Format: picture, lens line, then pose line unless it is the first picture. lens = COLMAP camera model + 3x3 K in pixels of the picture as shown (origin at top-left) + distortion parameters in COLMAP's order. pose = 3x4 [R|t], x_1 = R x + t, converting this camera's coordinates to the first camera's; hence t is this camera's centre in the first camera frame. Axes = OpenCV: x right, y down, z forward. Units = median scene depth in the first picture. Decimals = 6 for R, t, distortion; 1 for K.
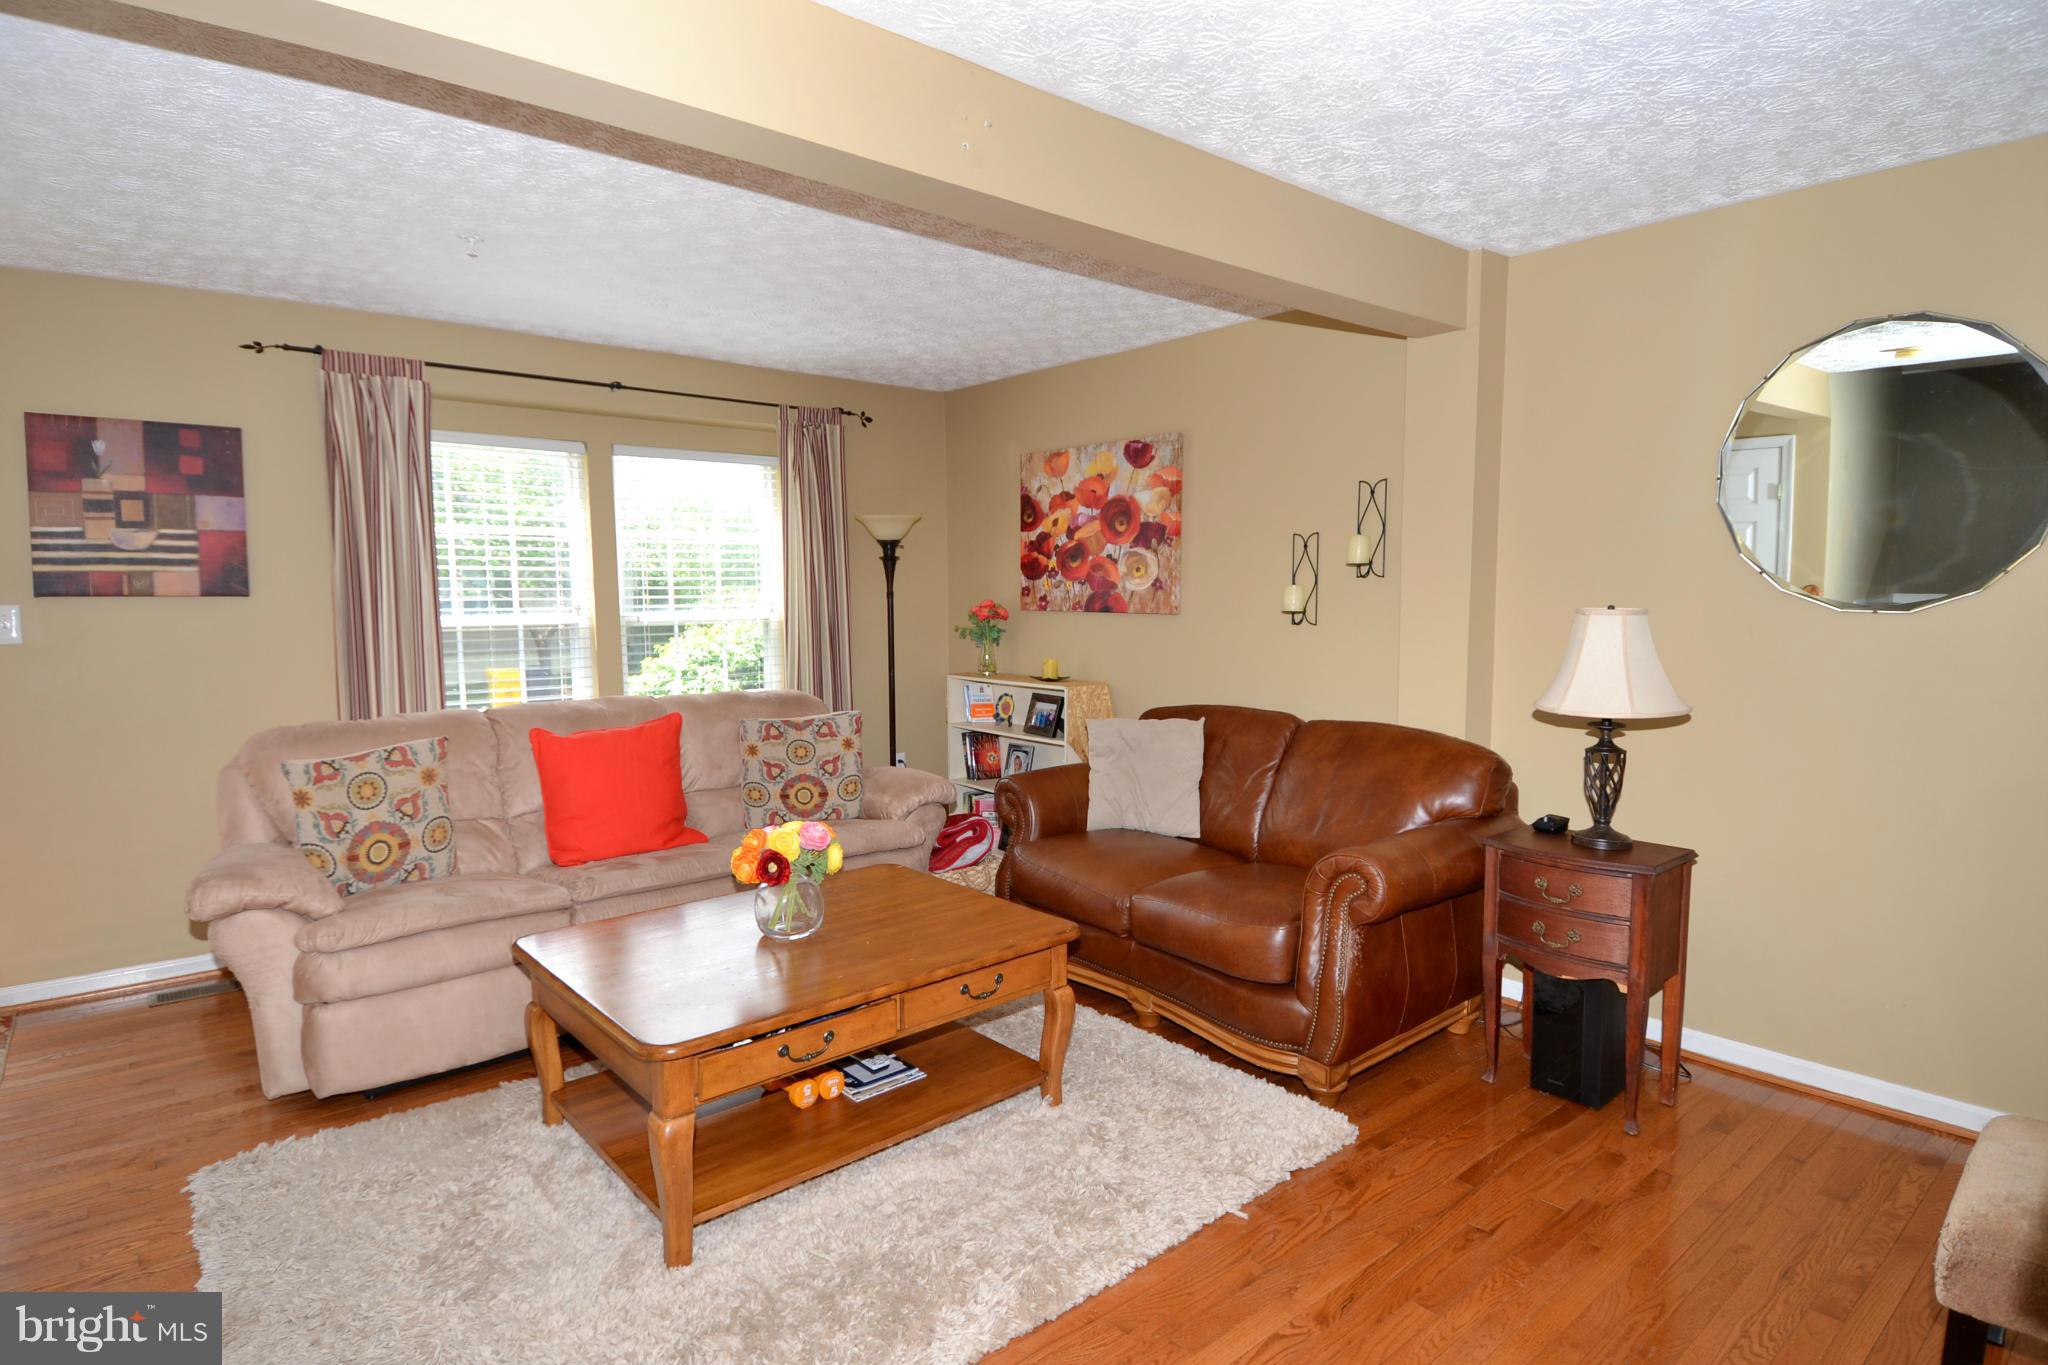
lens RADIAL K [[1081.8, 0, 1024.9], [0, 1081.8, 680.5], [0, 0, 1]] dist [0.001834, -0.000588]
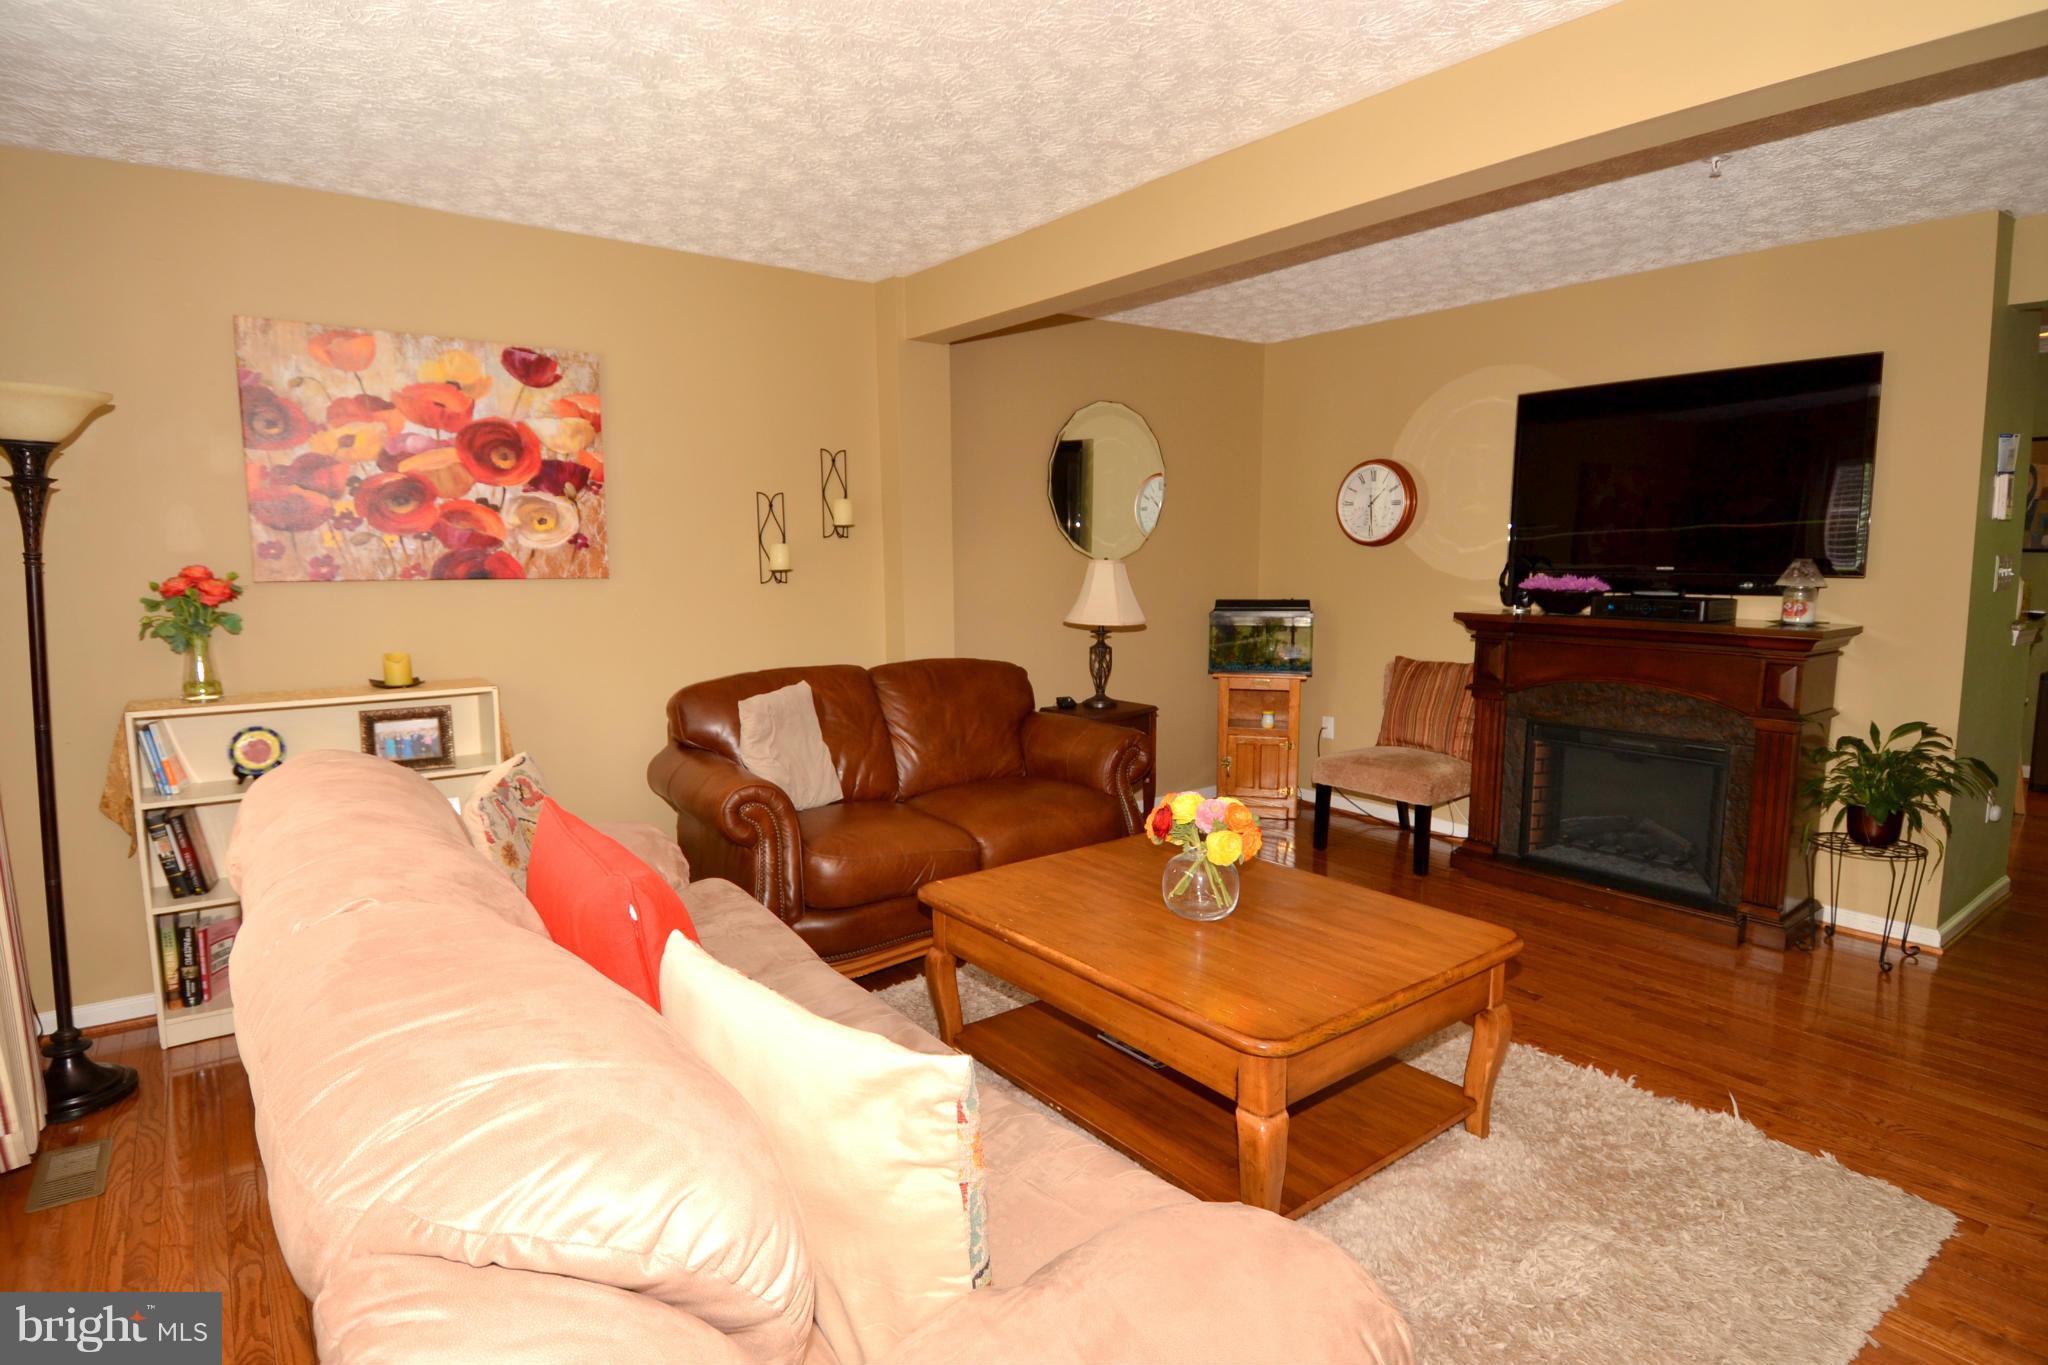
lens RADIAL K [[1081.8, 0, 1025.5], [0, 1081.8, 675.8], [0, 0, 1]] dist [0.001834, -0.000588]
pose [[0.026944, -0.121533, 0.992222, -0.638869], [0.080265, 0.989640, 0.119037, -0.056386], [-0.996409, 0.076433, 0.036420, 0.621066]]
